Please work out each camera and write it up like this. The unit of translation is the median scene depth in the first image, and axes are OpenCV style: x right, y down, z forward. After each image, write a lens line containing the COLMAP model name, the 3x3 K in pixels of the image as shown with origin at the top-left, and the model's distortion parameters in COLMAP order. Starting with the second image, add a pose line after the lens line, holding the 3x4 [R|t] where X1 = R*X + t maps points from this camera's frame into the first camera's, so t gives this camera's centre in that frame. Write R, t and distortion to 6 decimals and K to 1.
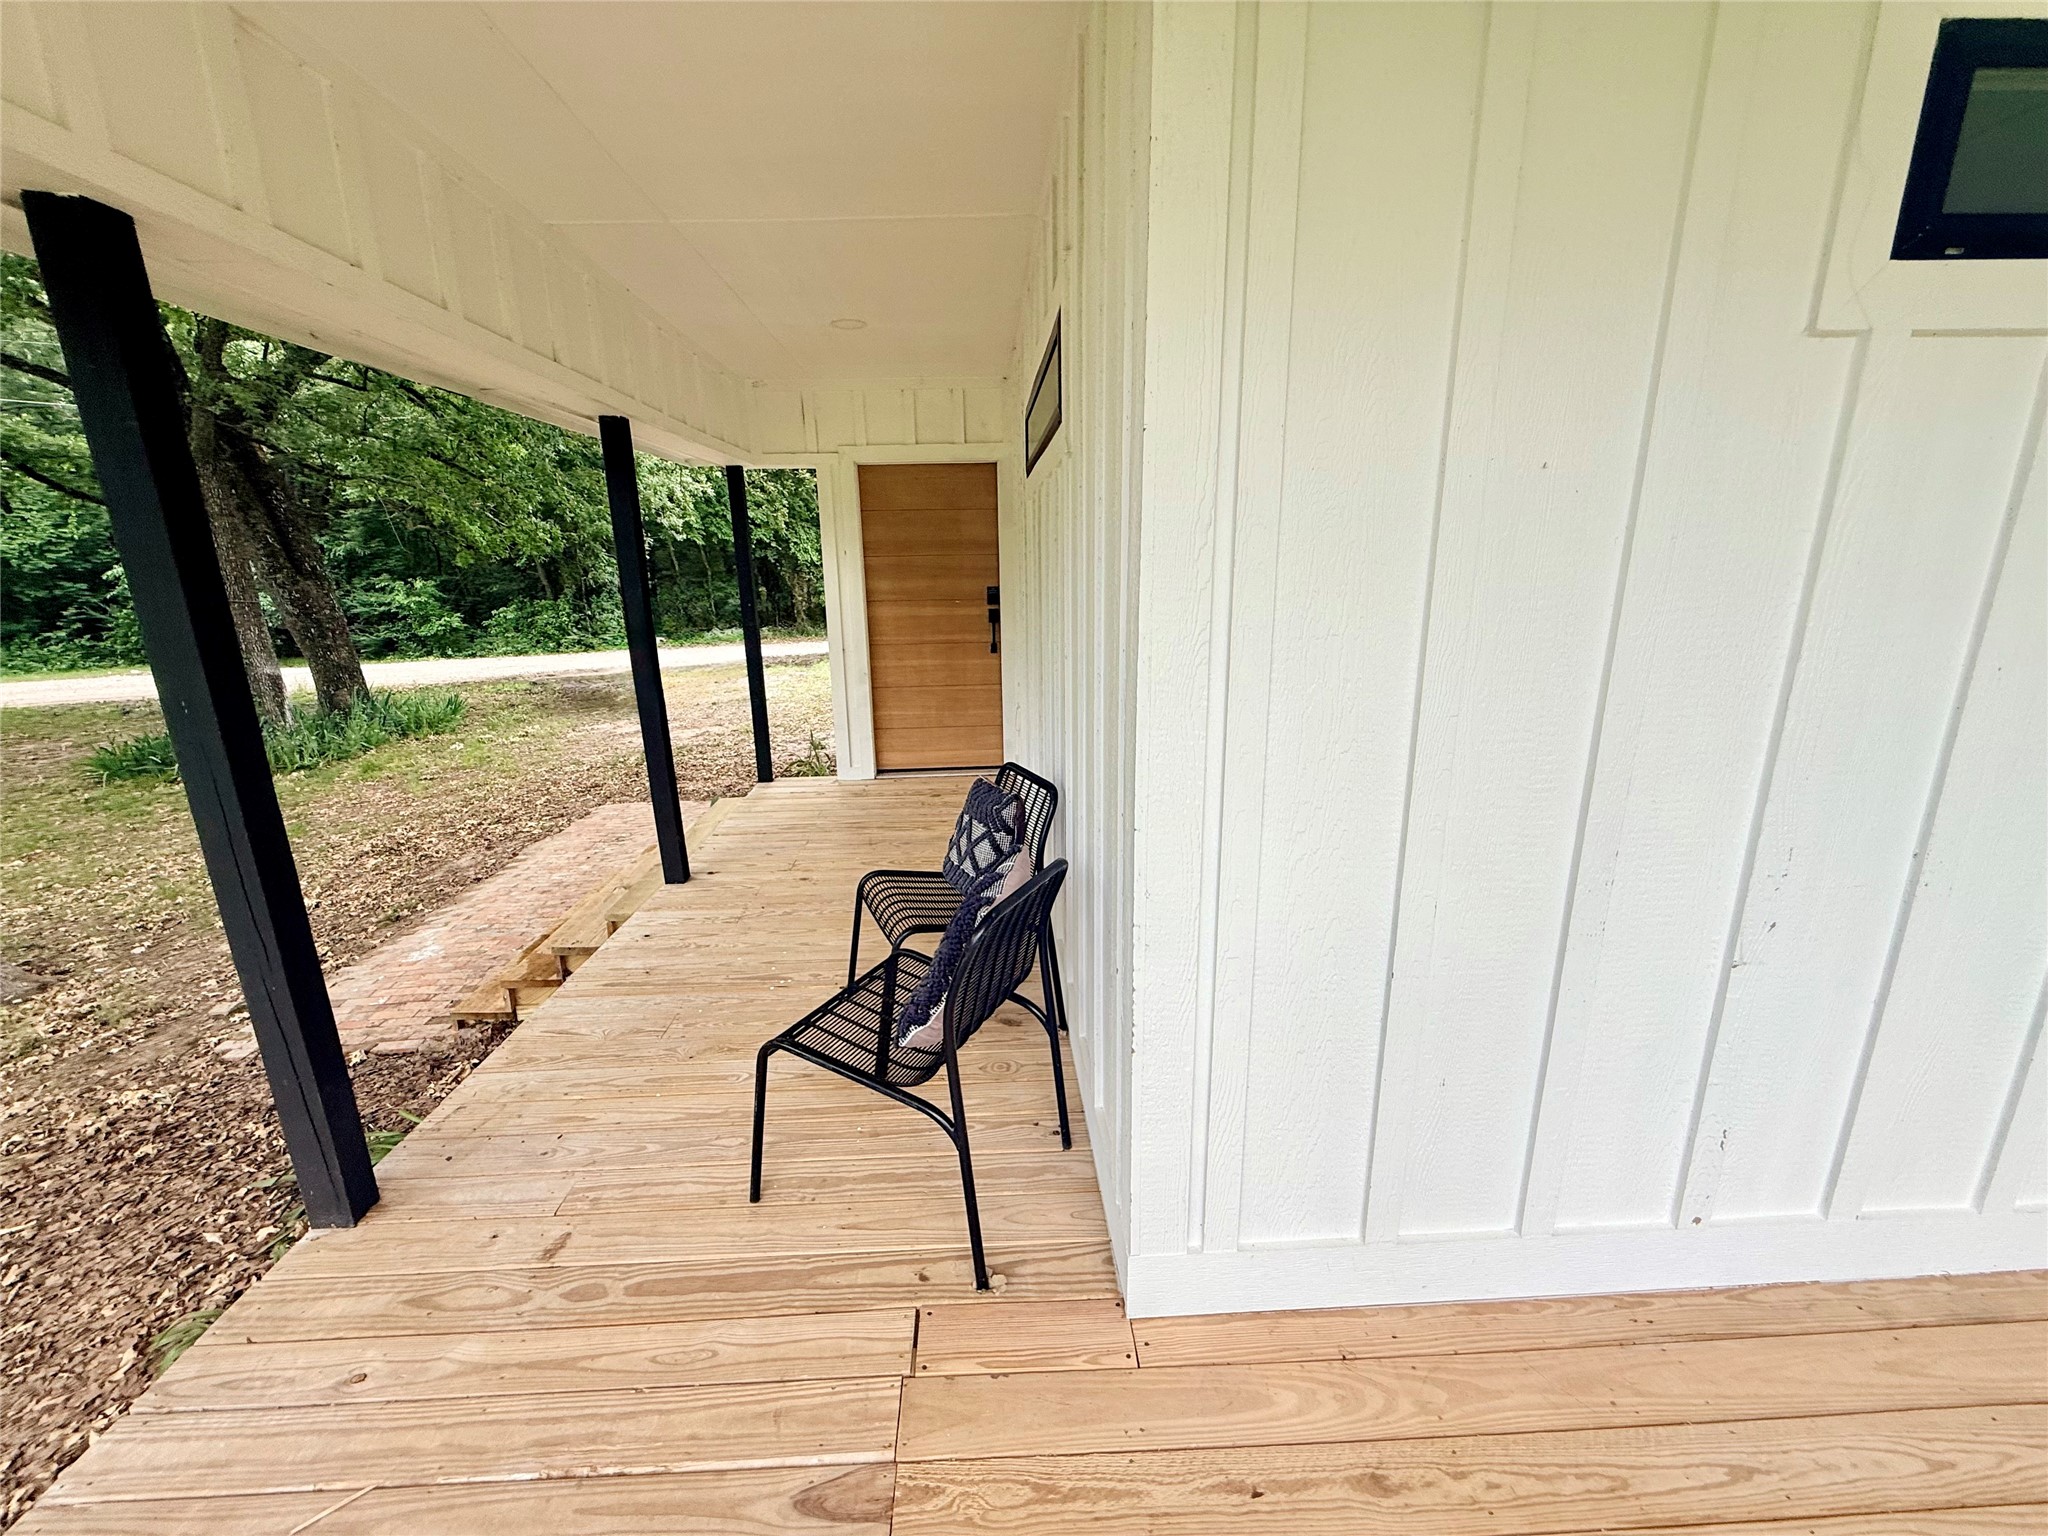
lens RADIAL K [[805.0, 0, 1024.0], [0, 805.0, 768.0], [0, 0, 1]] dist [-0.000030, 0.000007]
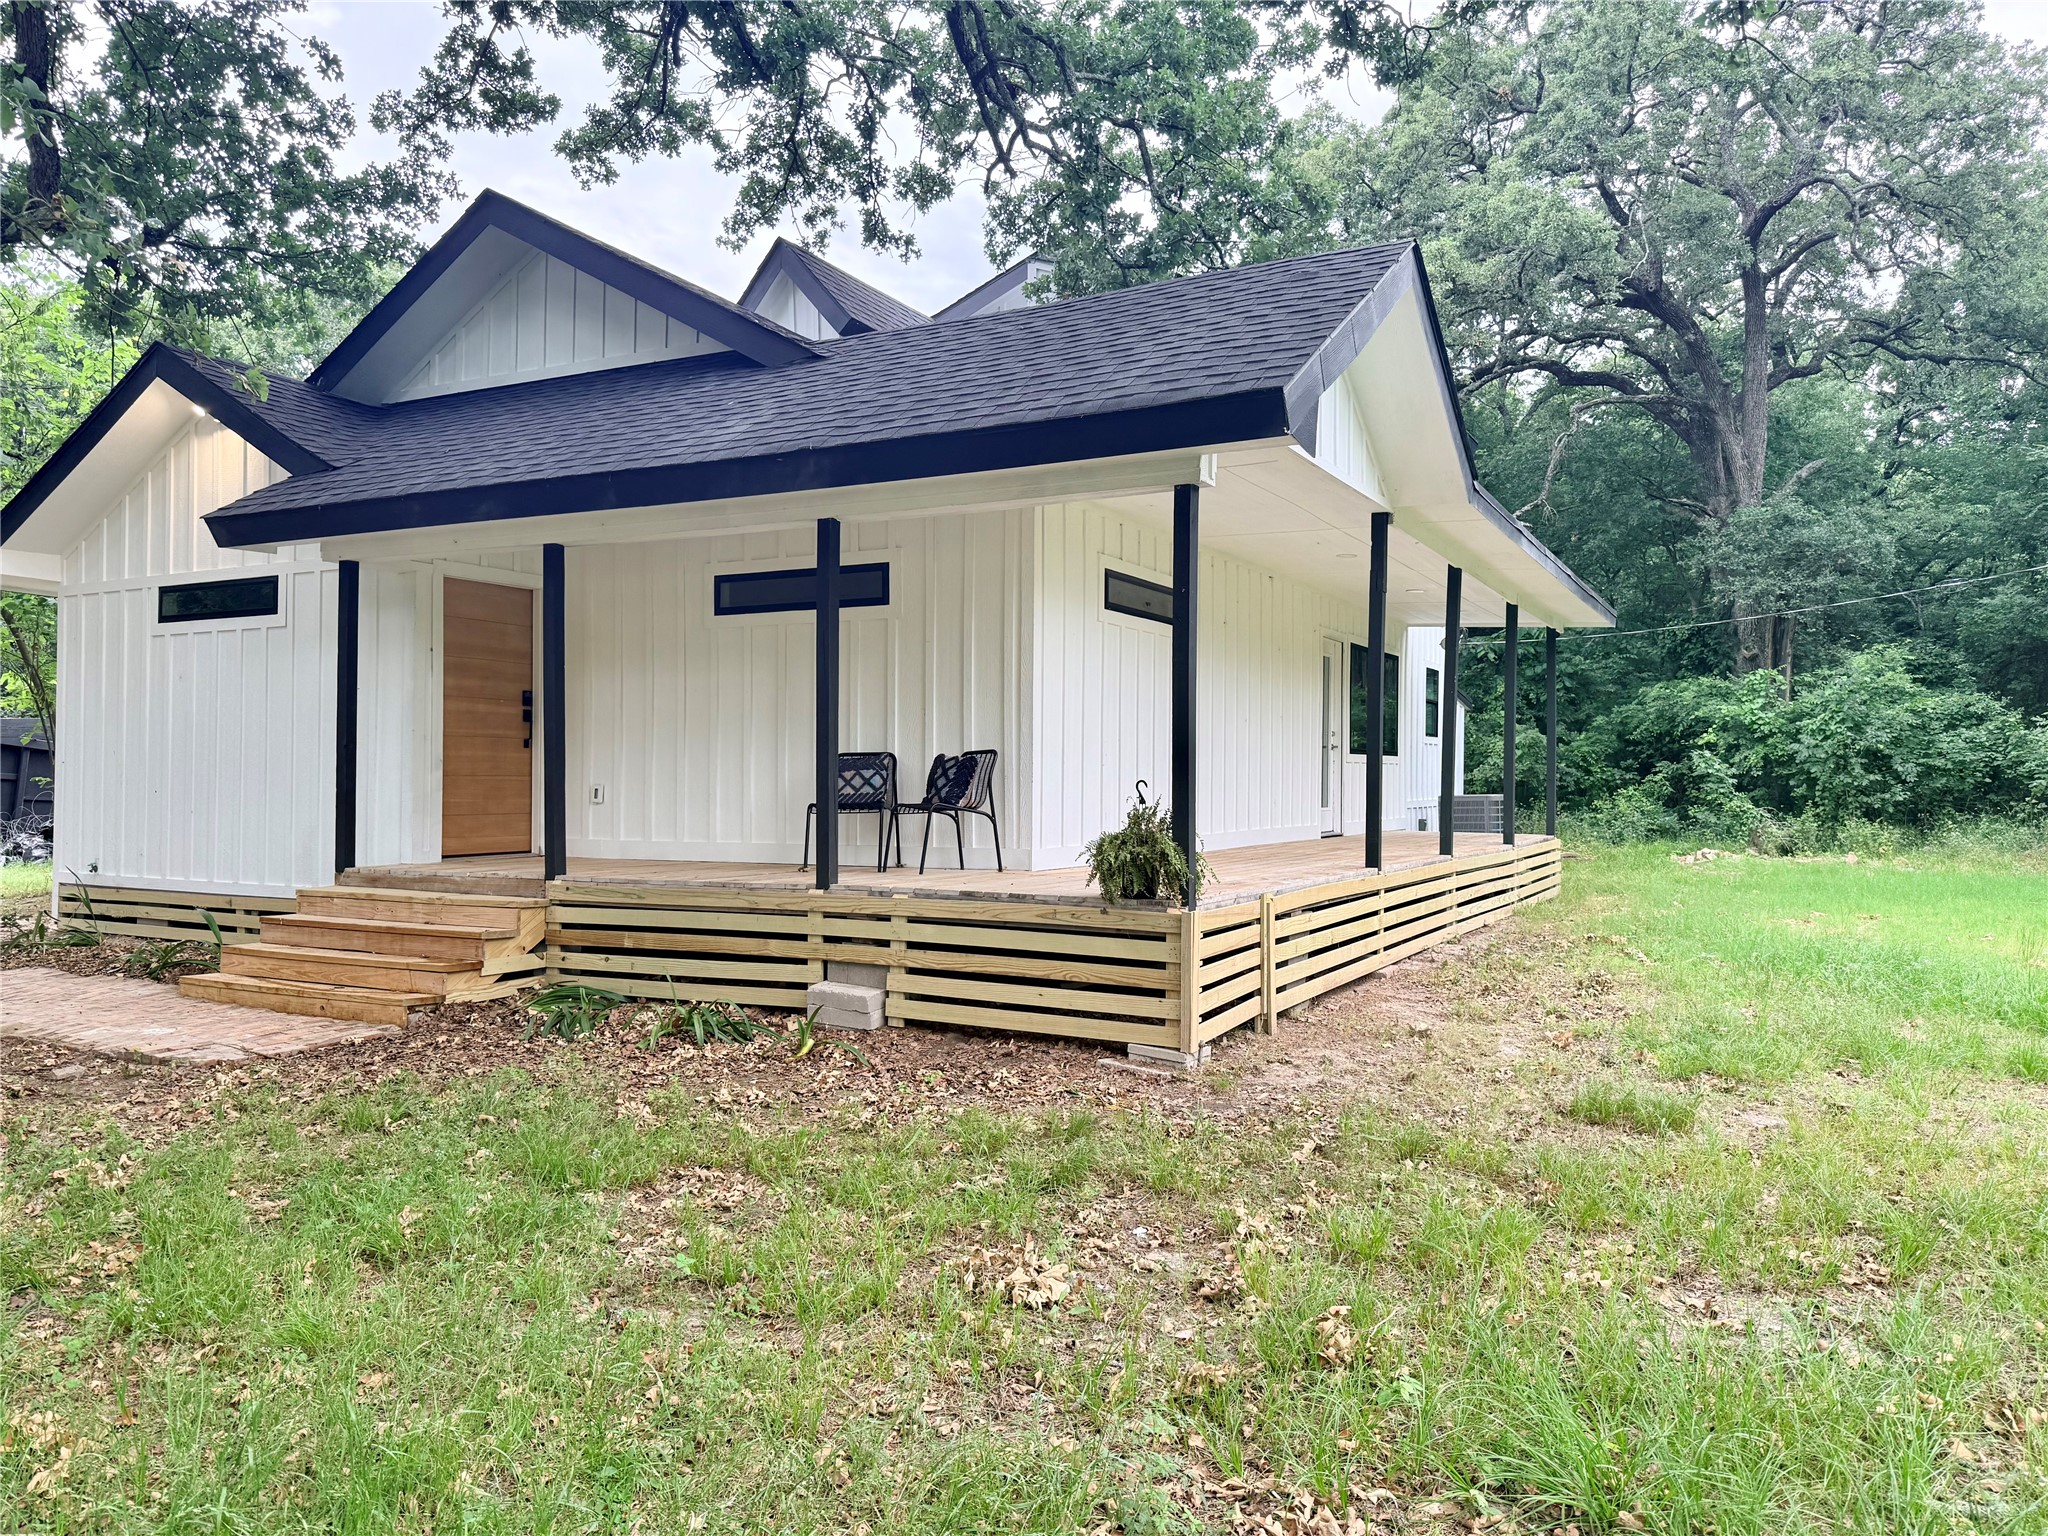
lens RADIAL K [[1391.7, 0, 1024.0], [0, 1391.7, 768.0], [0, 0, 1]] dist [-0.005272, -0.007014]
pose [[0.502669, 0.023249, 0.864166, -1.394258], [0.201390, 0.968985, -0.143213, 0.310351], [-0.840694, 0.246023, 0.482397, -0.531769]]
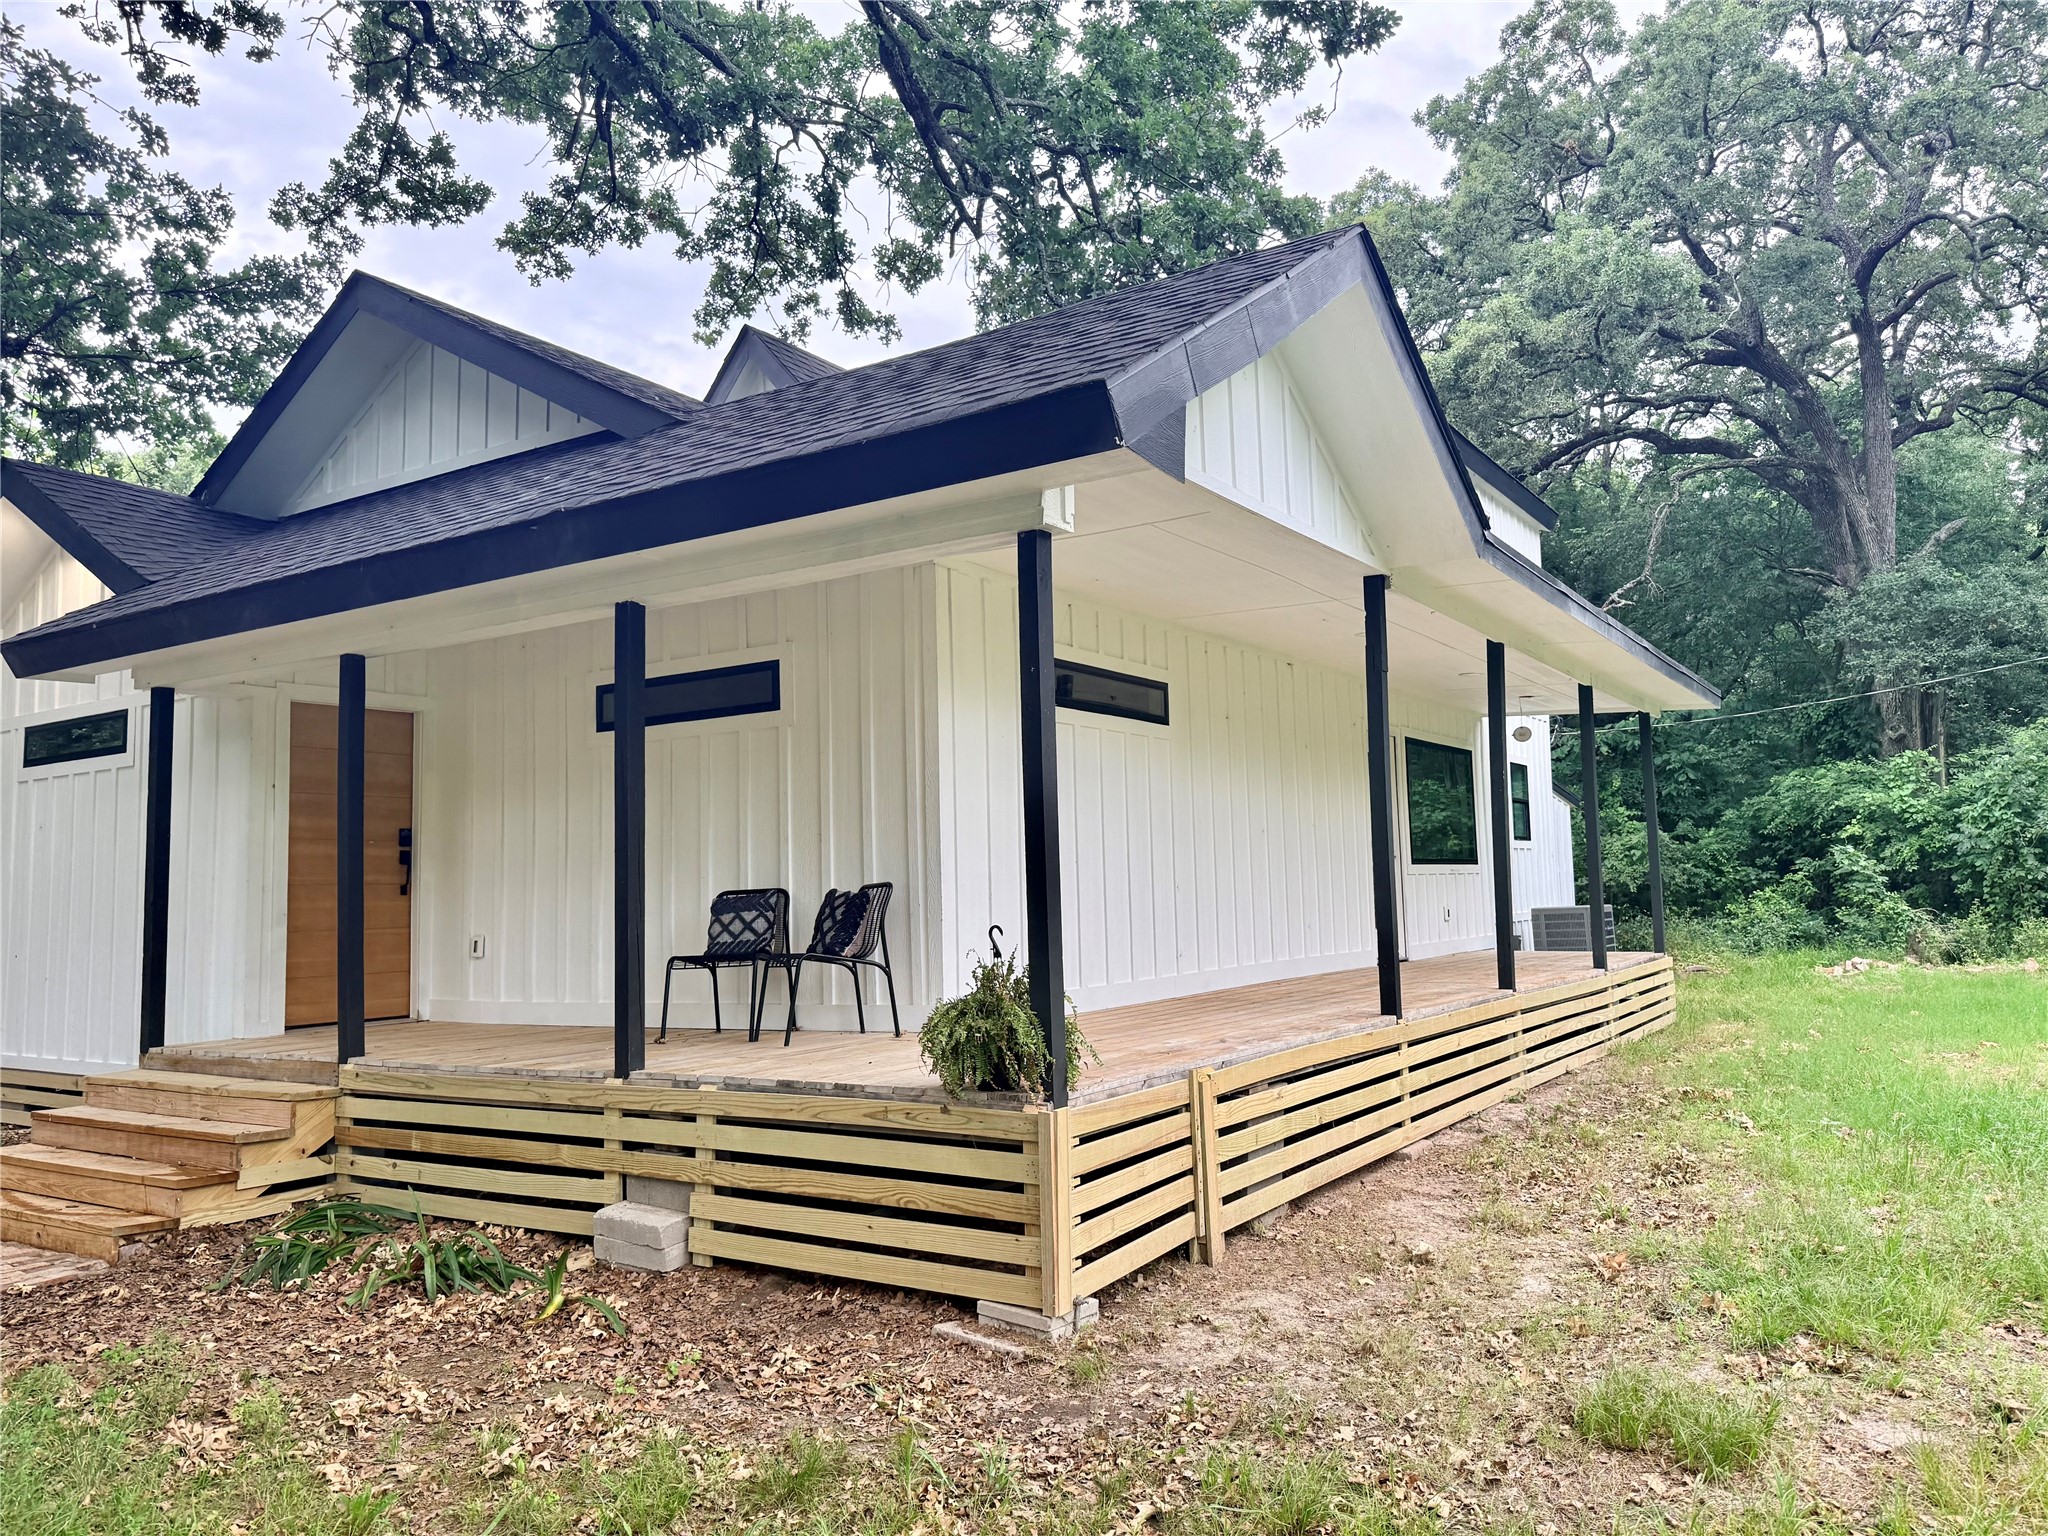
lens RADIAL K [[1425.0, 0, 1024.0], [0, 1425.0, 768.0], [0, 0, 1]] dist [-0.005151, -0.006197]
pose [[0.569530, 0.073177, 0.818707, -1.051110], [0.219856, 0.946177, -0.237513, 0.292210], [-0.792022, 0.315268, 0.522788, -0.559282]]
